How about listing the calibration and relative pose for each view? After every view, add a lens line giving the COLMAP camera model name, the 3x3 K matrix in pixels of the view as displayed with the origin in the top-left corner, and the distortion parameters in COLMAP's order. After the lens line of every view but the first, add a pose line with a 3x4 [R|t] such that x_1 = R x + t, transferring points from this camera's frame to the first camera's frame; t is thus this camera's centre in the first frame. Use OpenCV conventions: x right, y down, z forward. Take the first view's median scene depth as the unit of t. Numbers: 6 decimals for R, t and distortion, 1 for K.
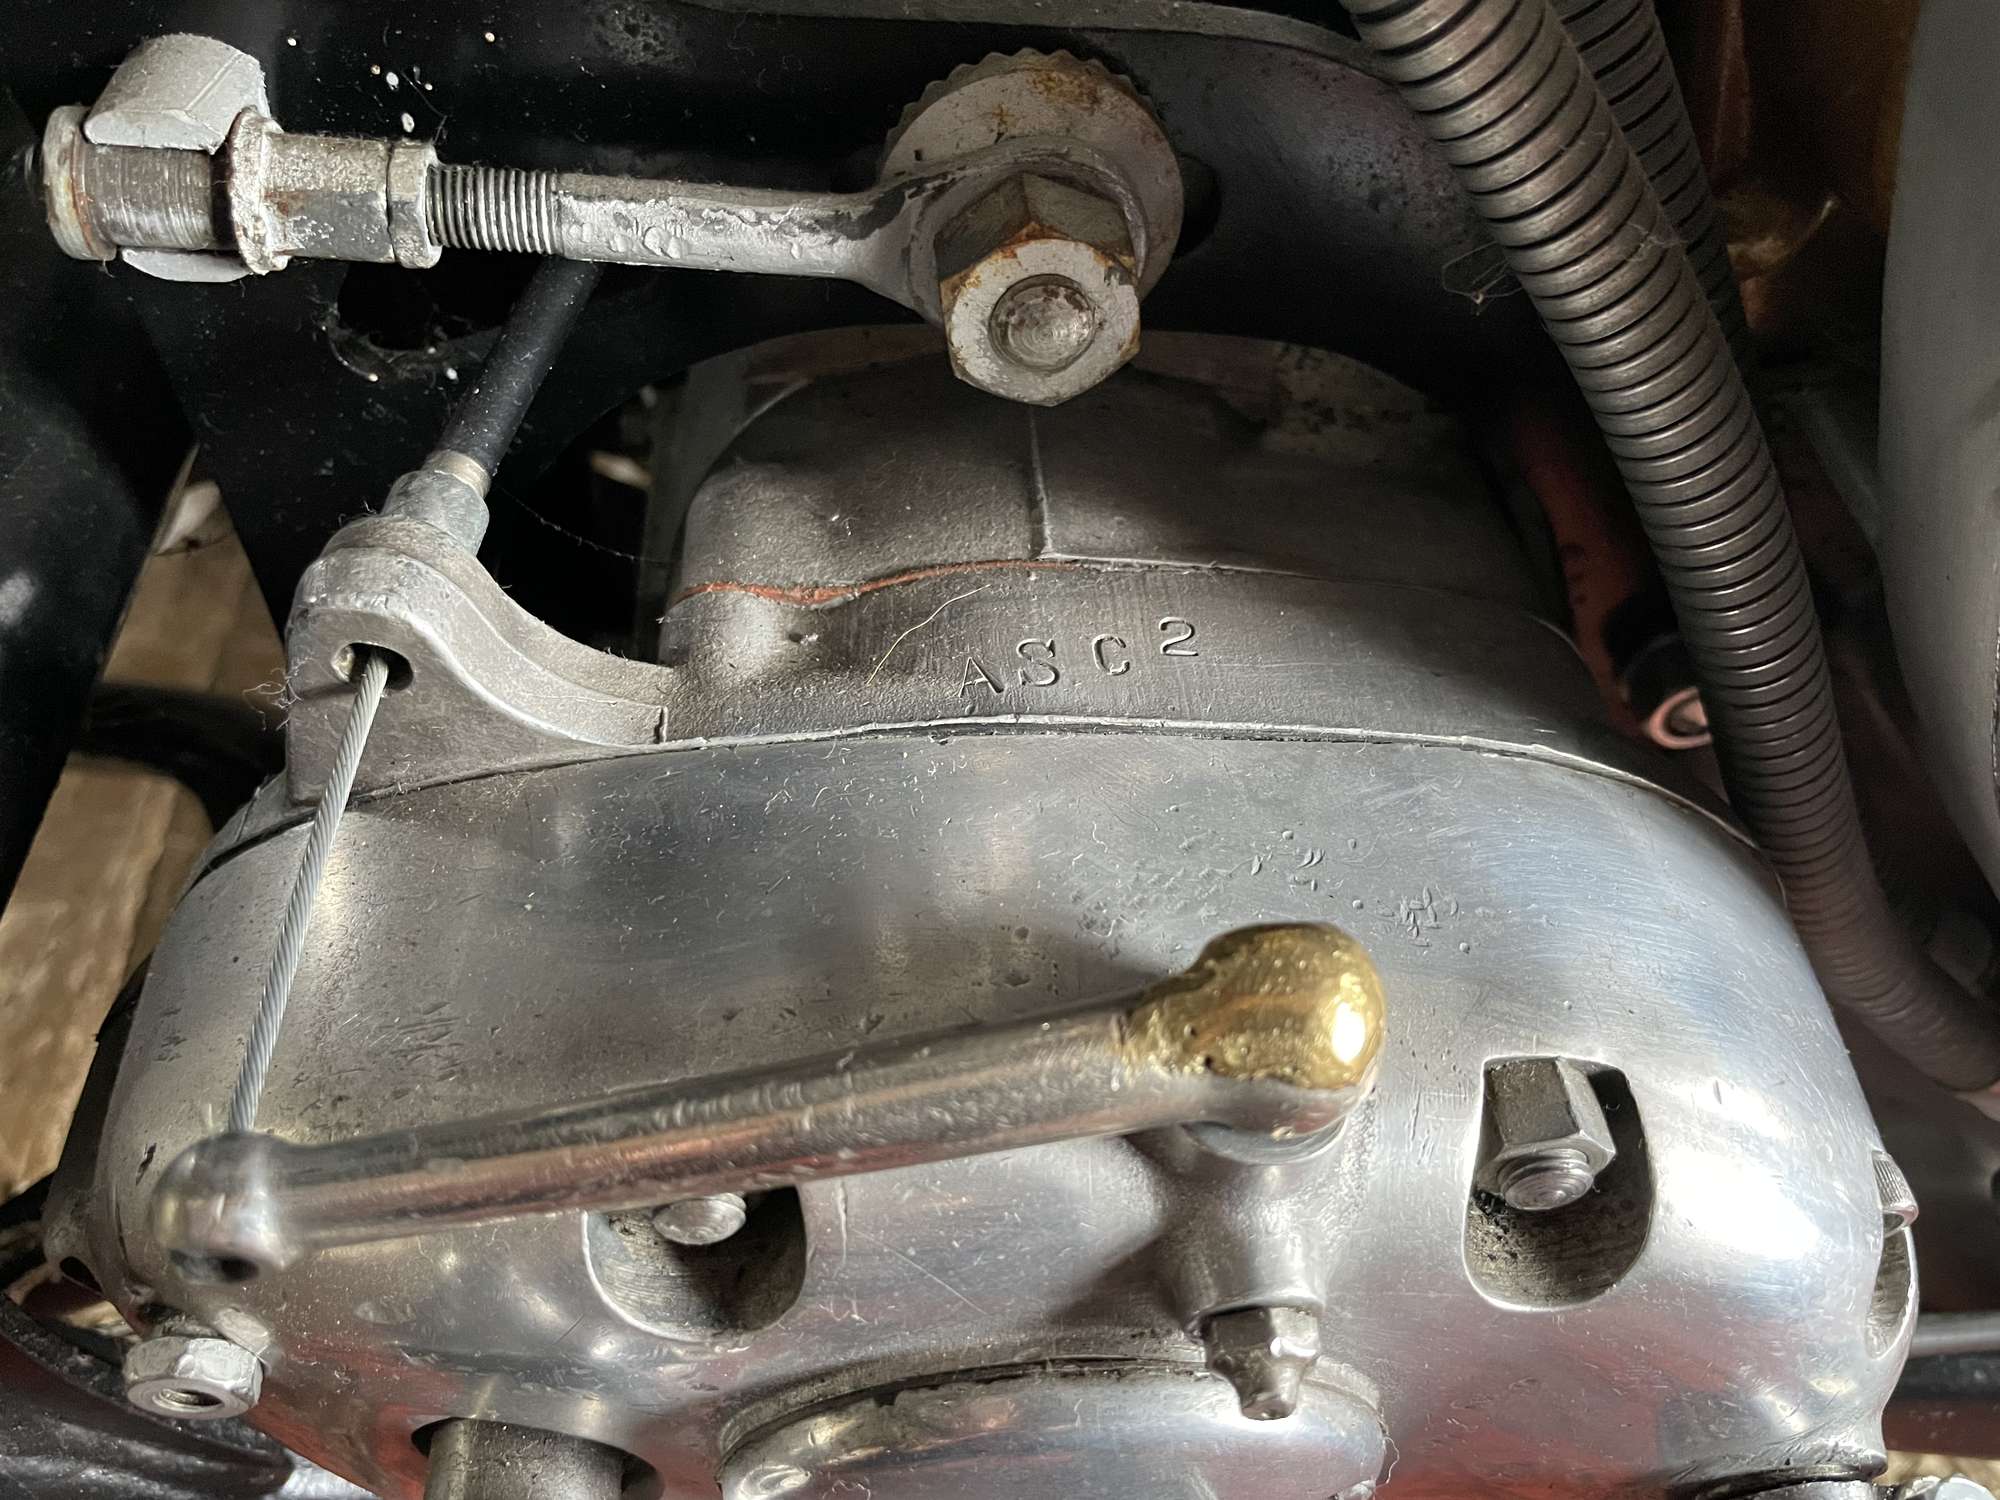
lens RADIAL K [[1509.9, 0, 1000.0], [0, 1509.9, 750.0], [0, 0, 1]] dist [0.070106, -0.116303]
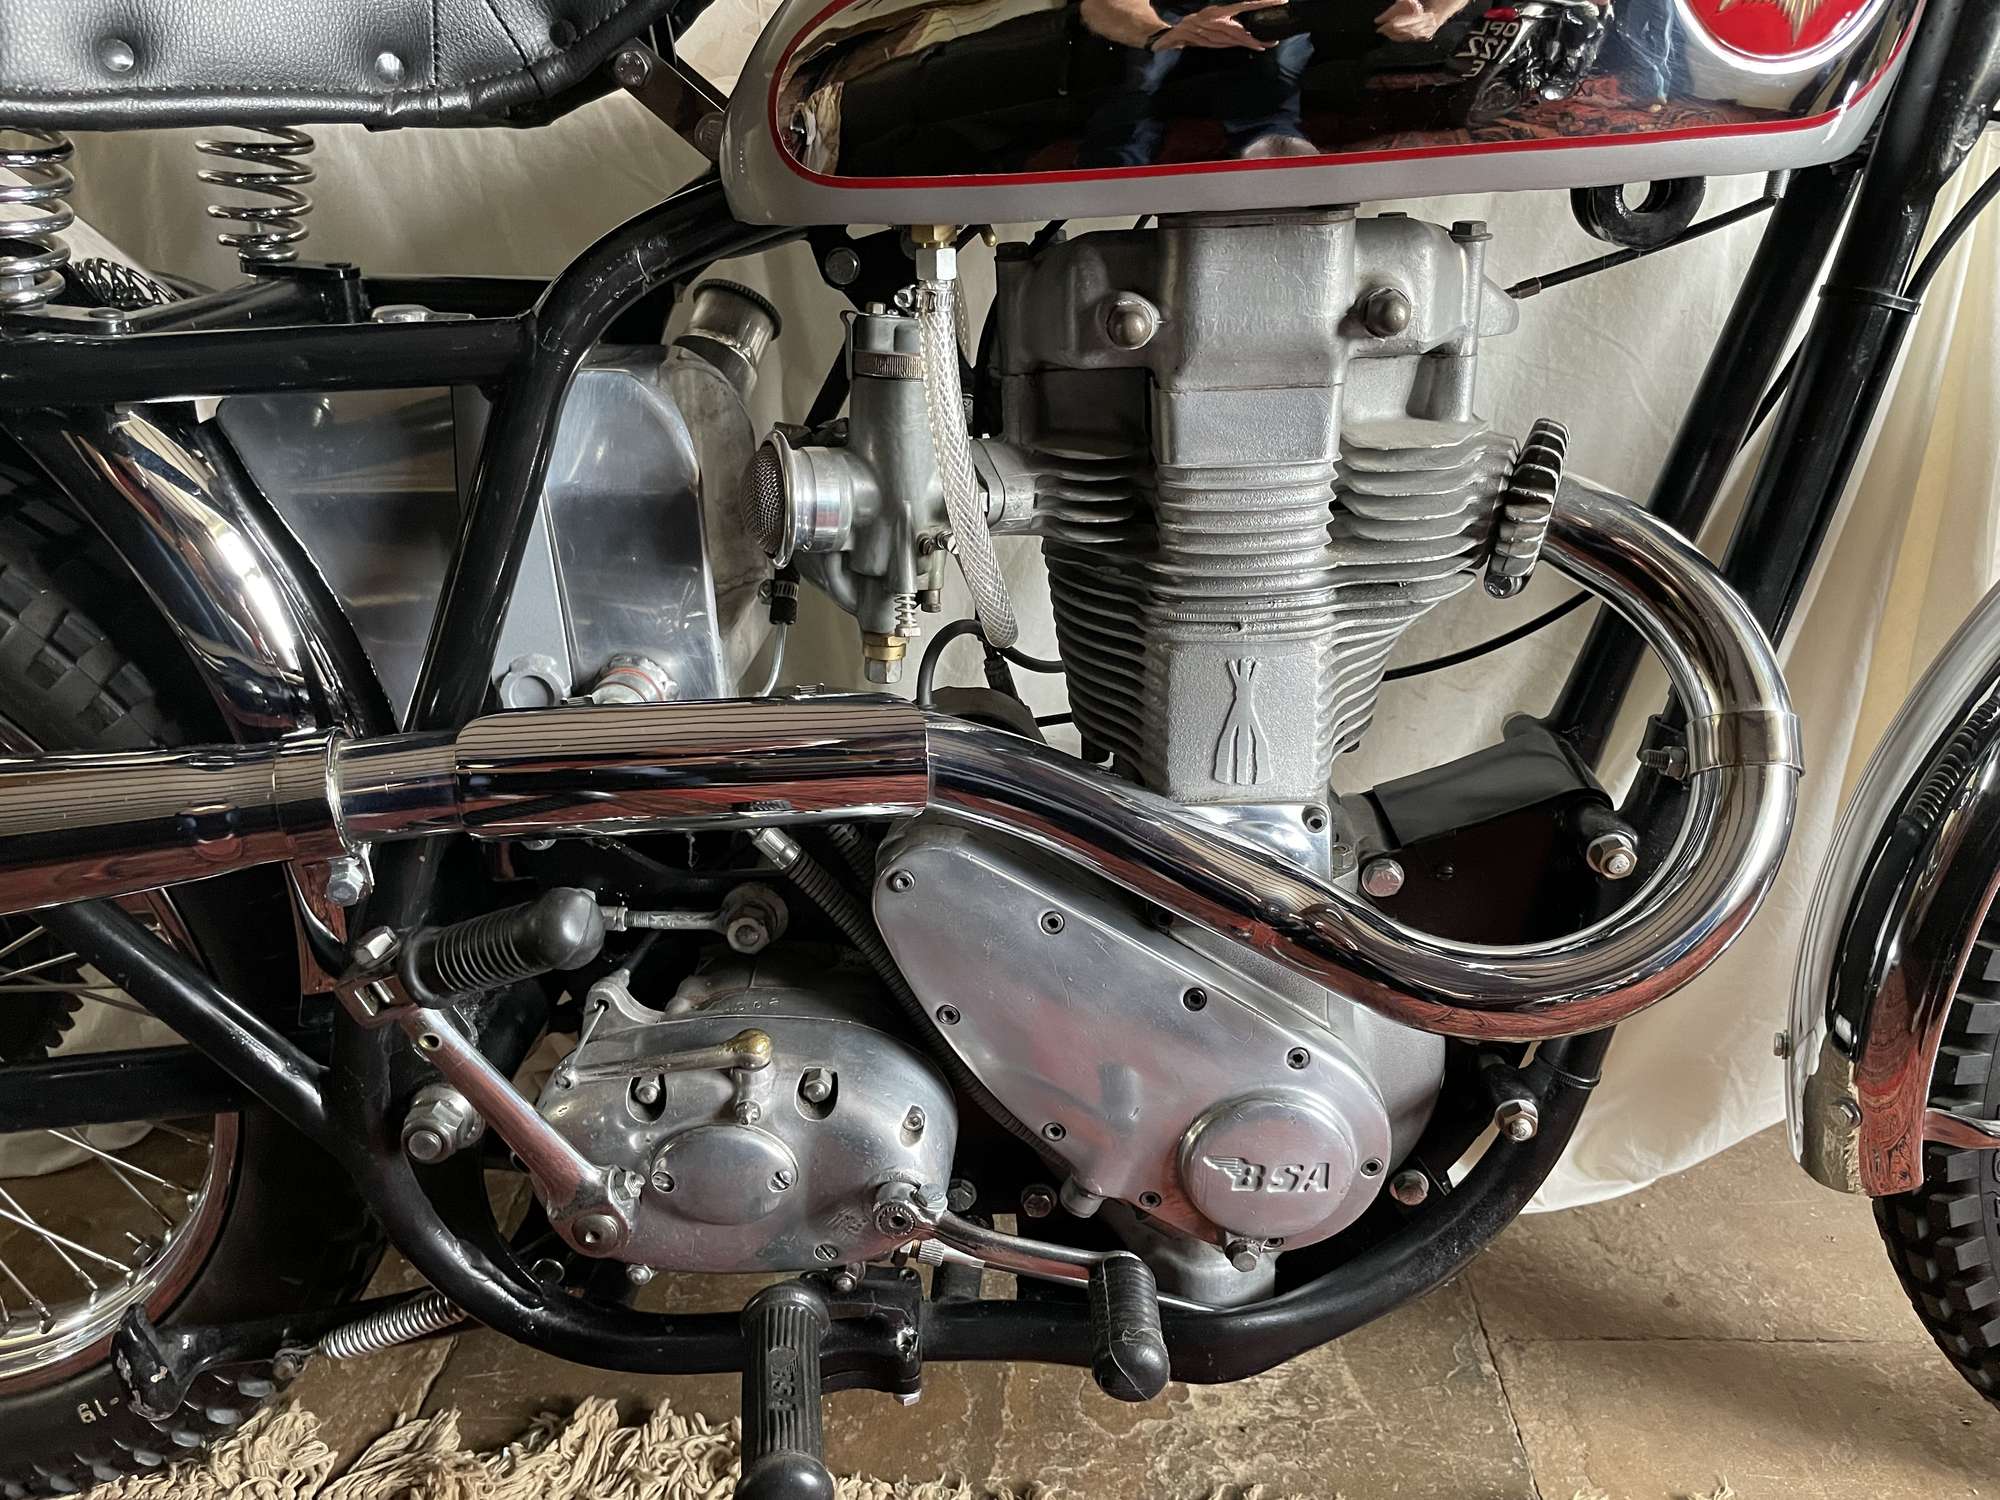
lens RADIAL K [[1509.9, 0, 1000.0], [0, 1509.9, 750.0], [0, 0, 1]] dist [0.070106, -0.116303]
pose [[0.986939, -0.067512, -0.146263, 1.545393], [-0.011528, 0.876019, -0.482139, 1.487802], [0.160679, 0.477528, 0.863799, -3.244328]]
